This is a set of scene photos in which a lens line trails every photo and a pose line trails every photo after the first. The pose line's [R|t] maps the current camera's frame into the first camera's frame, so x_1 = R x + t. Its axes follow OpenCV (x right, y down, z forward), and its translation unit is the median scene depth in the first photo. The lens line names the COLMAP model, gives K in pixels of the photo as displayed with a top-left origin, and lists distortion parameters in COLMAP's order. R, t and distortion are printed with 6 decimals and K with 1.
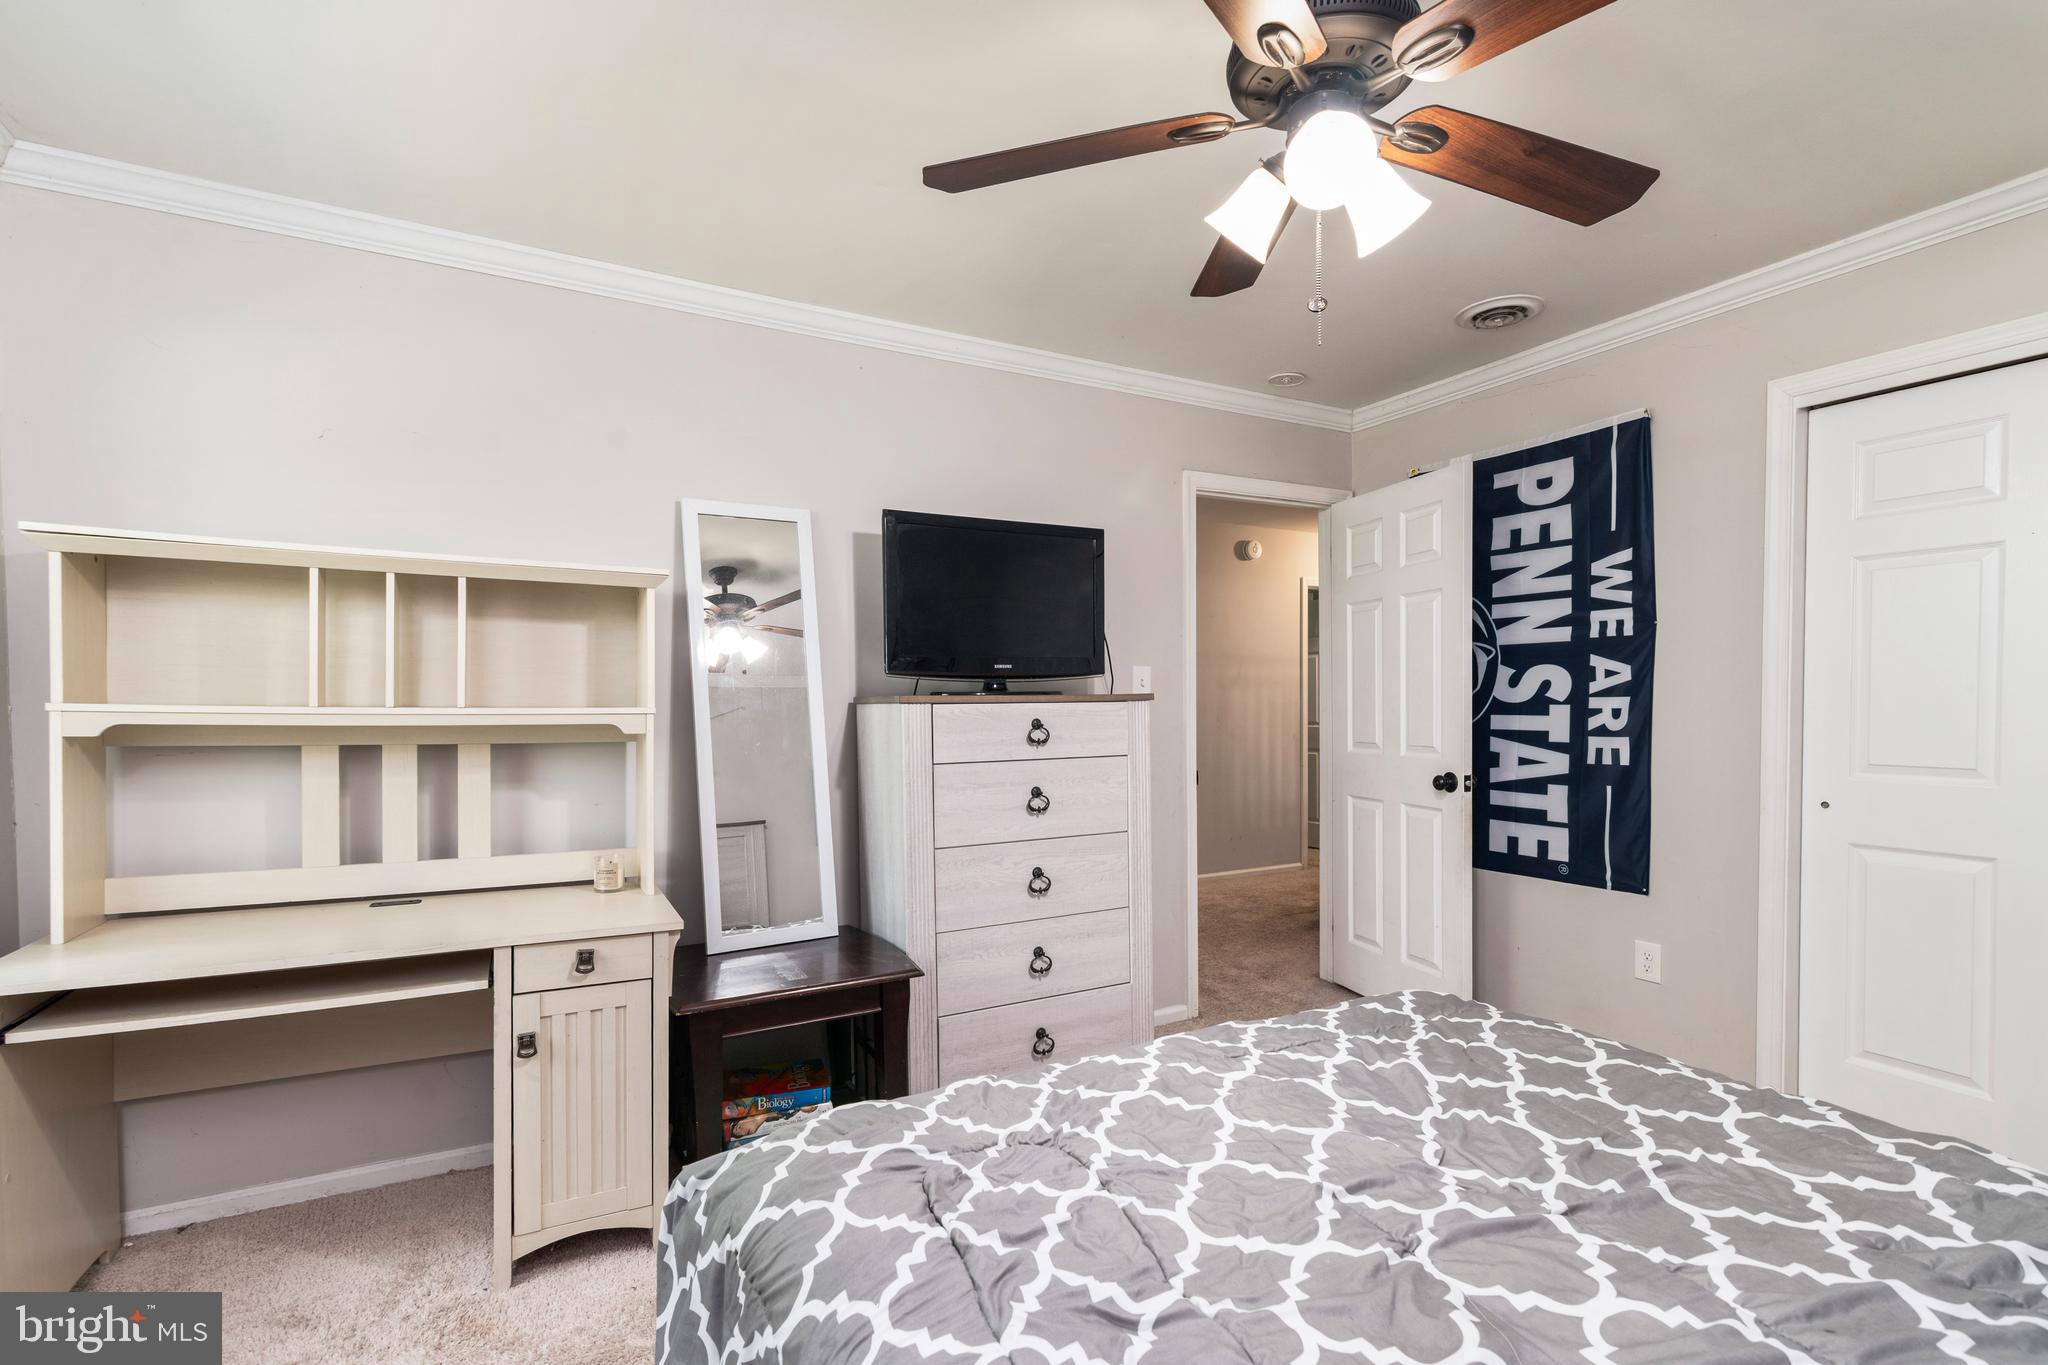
lens RADIAL K [[939.9, 0, 1022.6], [0, 939.9, 700.6], [0, 0, 1]] dist [0.001542, 0.000125]
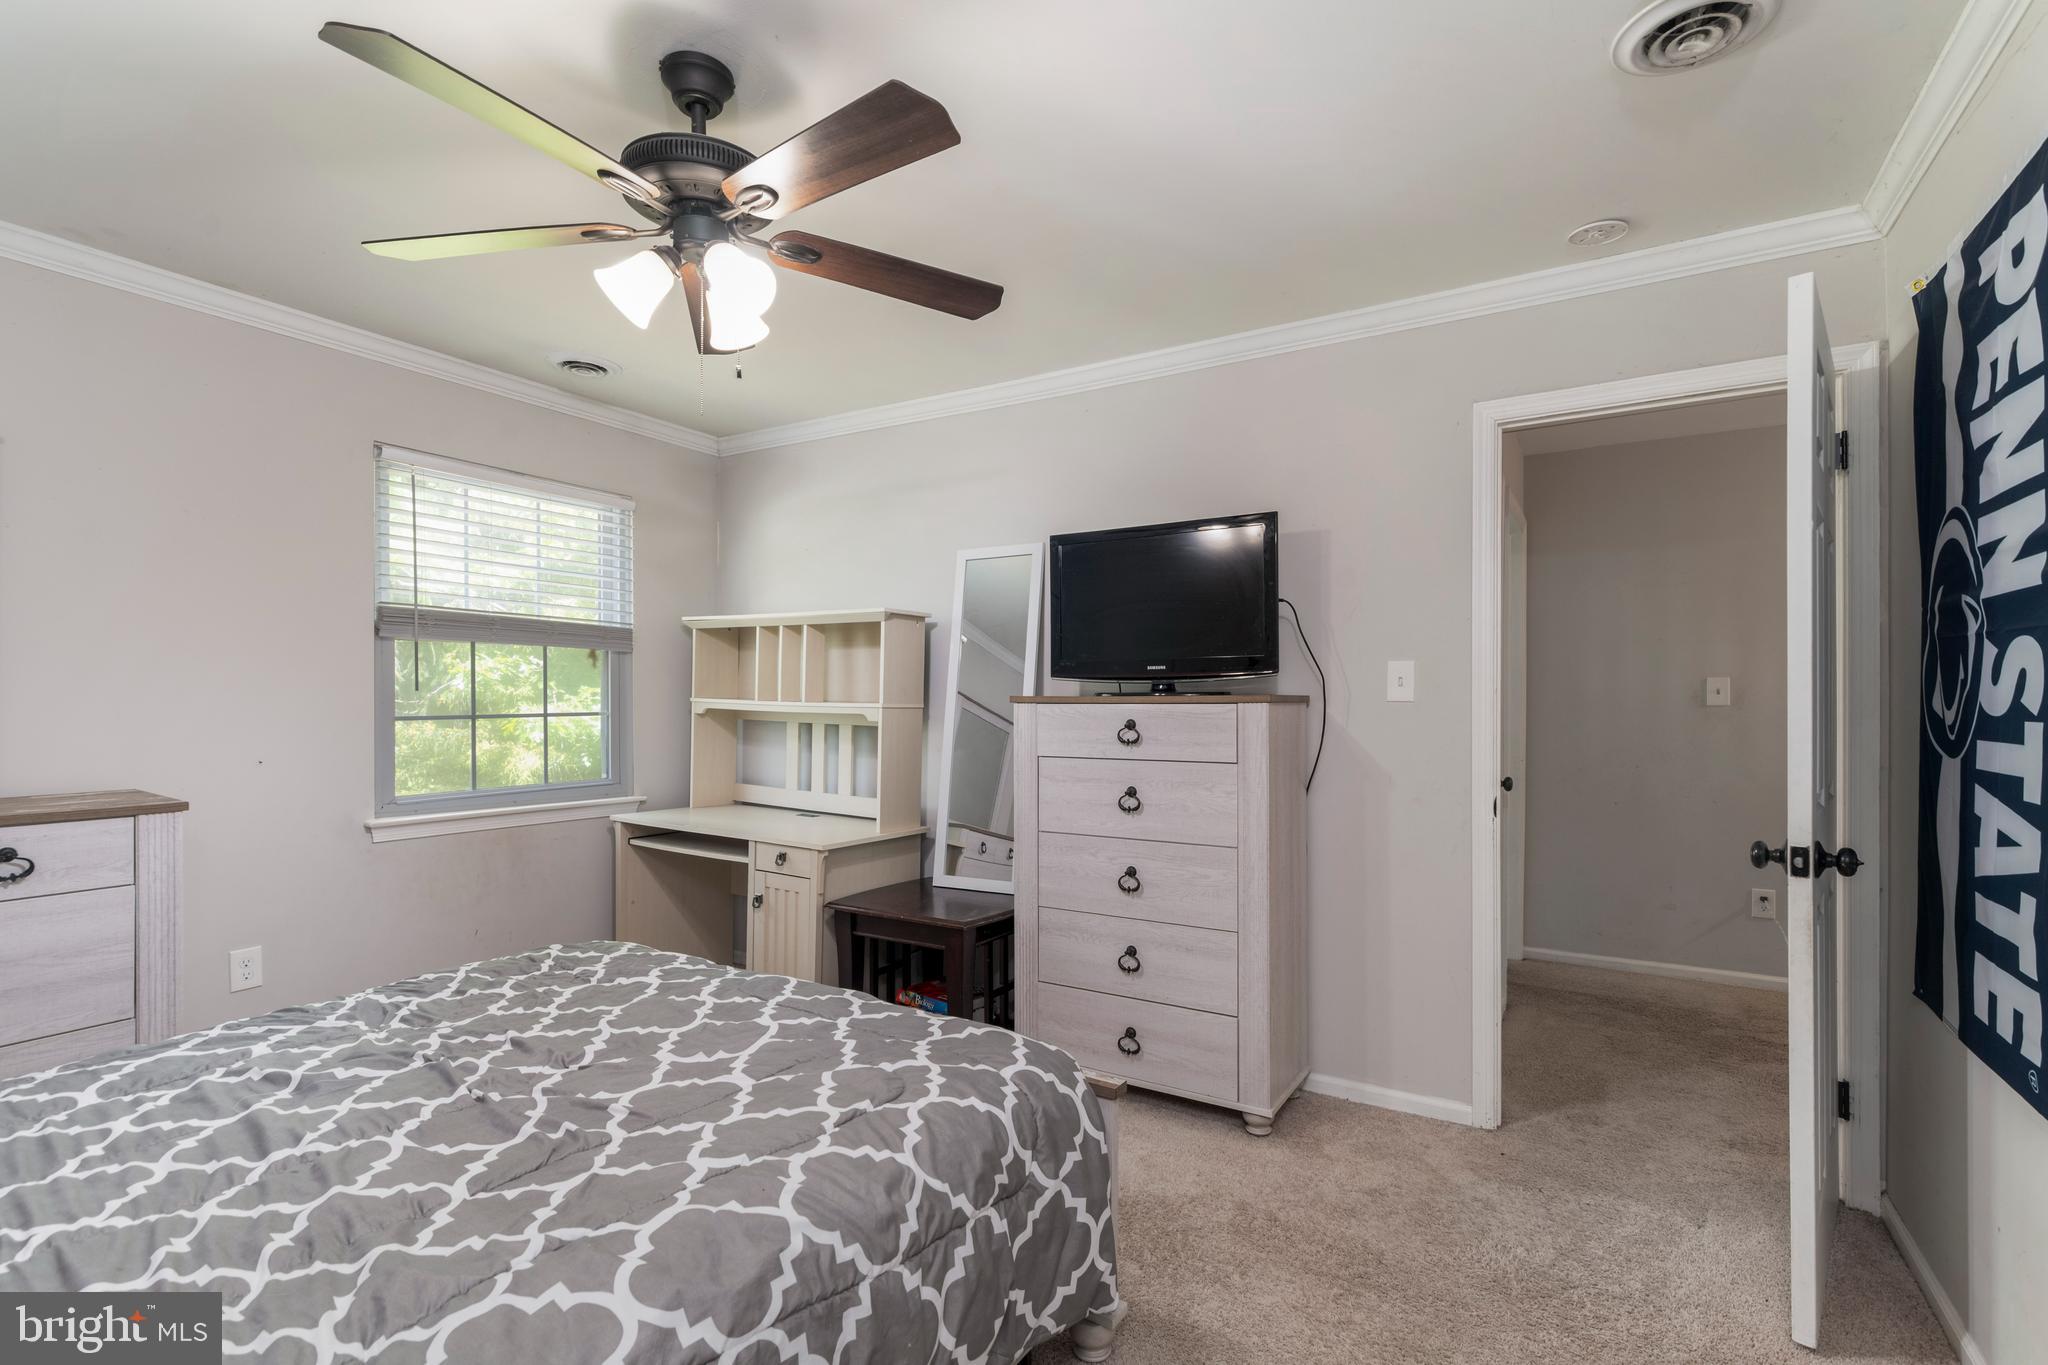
lens RADIAL K [[934.5, 0, 1024.0], [0, 934.5, 682.5], [0, 0, 1]] dist [-0.001364, -0.000220]
pose [[0.507009, -0.007145, -0.861911, 0.825256], [-0.006522, 0.999905, -0.012126, -0.007338], [0.861916, 0.011769, 0.506914, 0.389903]]
